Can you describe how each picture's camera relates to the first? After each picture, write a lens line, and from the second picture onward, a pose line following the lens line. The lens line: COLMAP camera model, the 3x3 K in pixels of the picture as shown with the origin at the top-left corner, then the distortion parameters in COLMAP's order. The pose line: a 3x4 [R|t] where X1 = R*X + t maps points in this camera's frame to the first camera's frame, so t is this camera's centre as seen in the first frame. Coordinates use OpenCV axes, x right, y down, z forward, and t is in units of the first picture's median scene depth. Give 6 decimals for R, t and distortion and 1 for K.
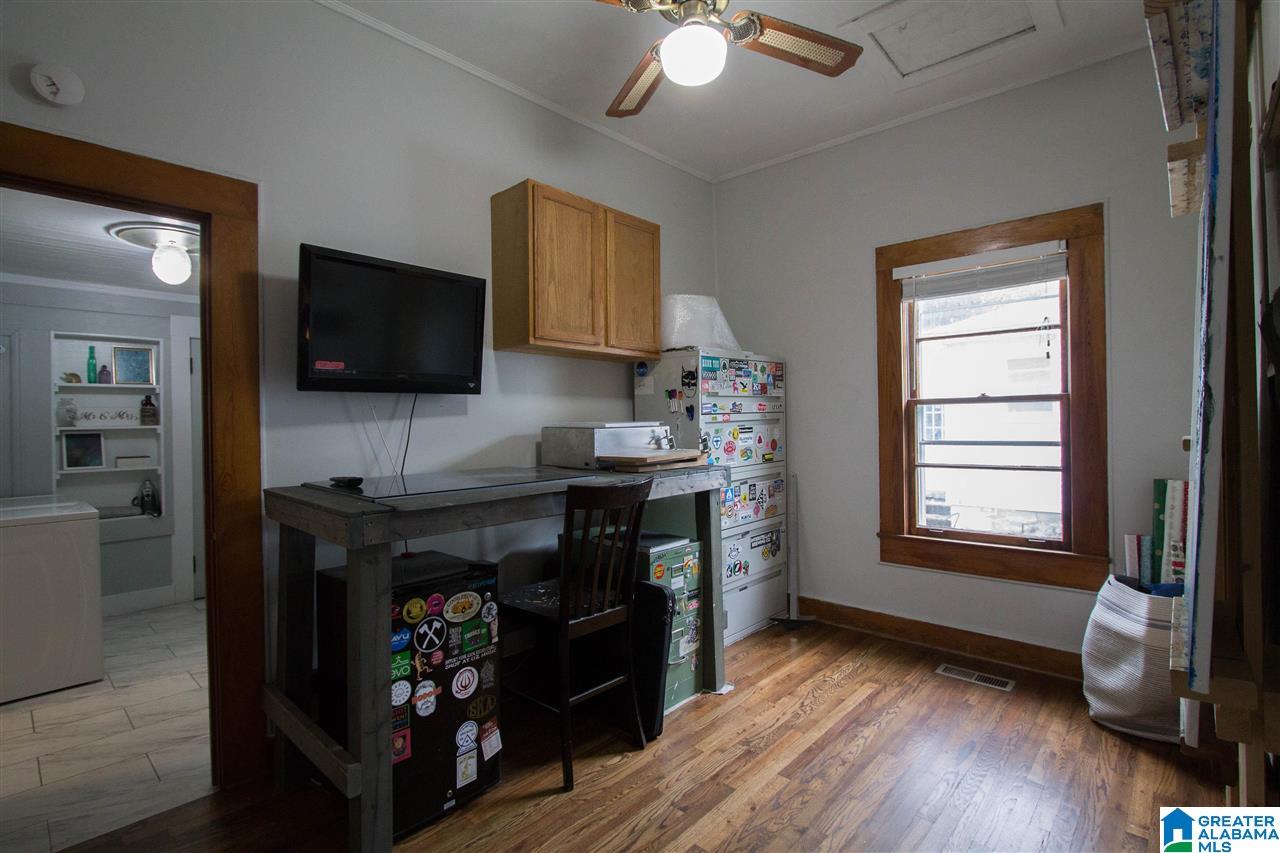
lens RADIAL K [[602.7, 0, 644.0], [0, 602.7, 422.3], [0, 0, 1]] dist [-0.004406, 0.000979]
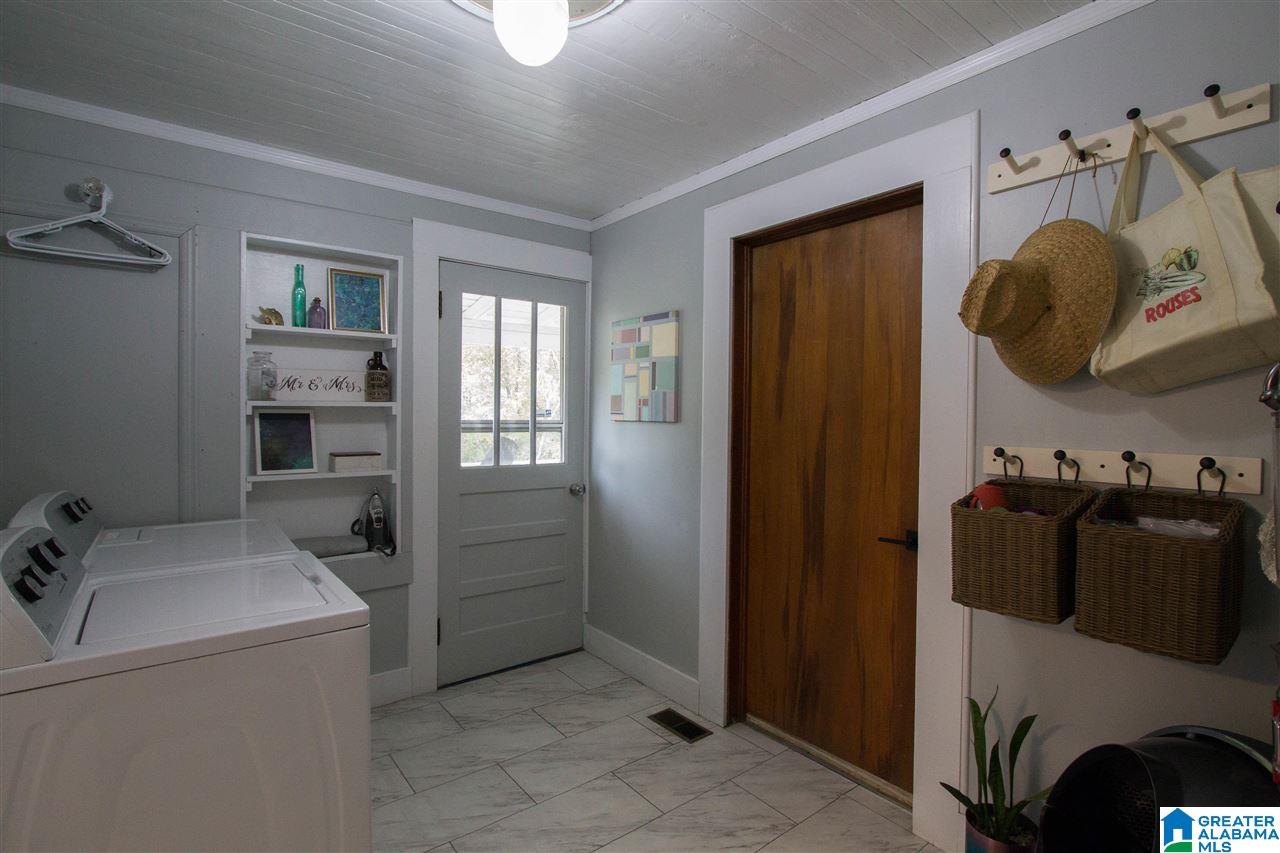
lens RADIAL K [[602.7, 0, 638.4], [0, 602.7, 417.5], [0, 0, 1]] dist [-0.004406, 0.000979]
pose [[0.989328, 0.031750, -0.142204, -0.498855], [-0.029070, 0.999359, 0.020886, 0.000886], [0.142776, -0.016529, 0.989617, 0.458438]]
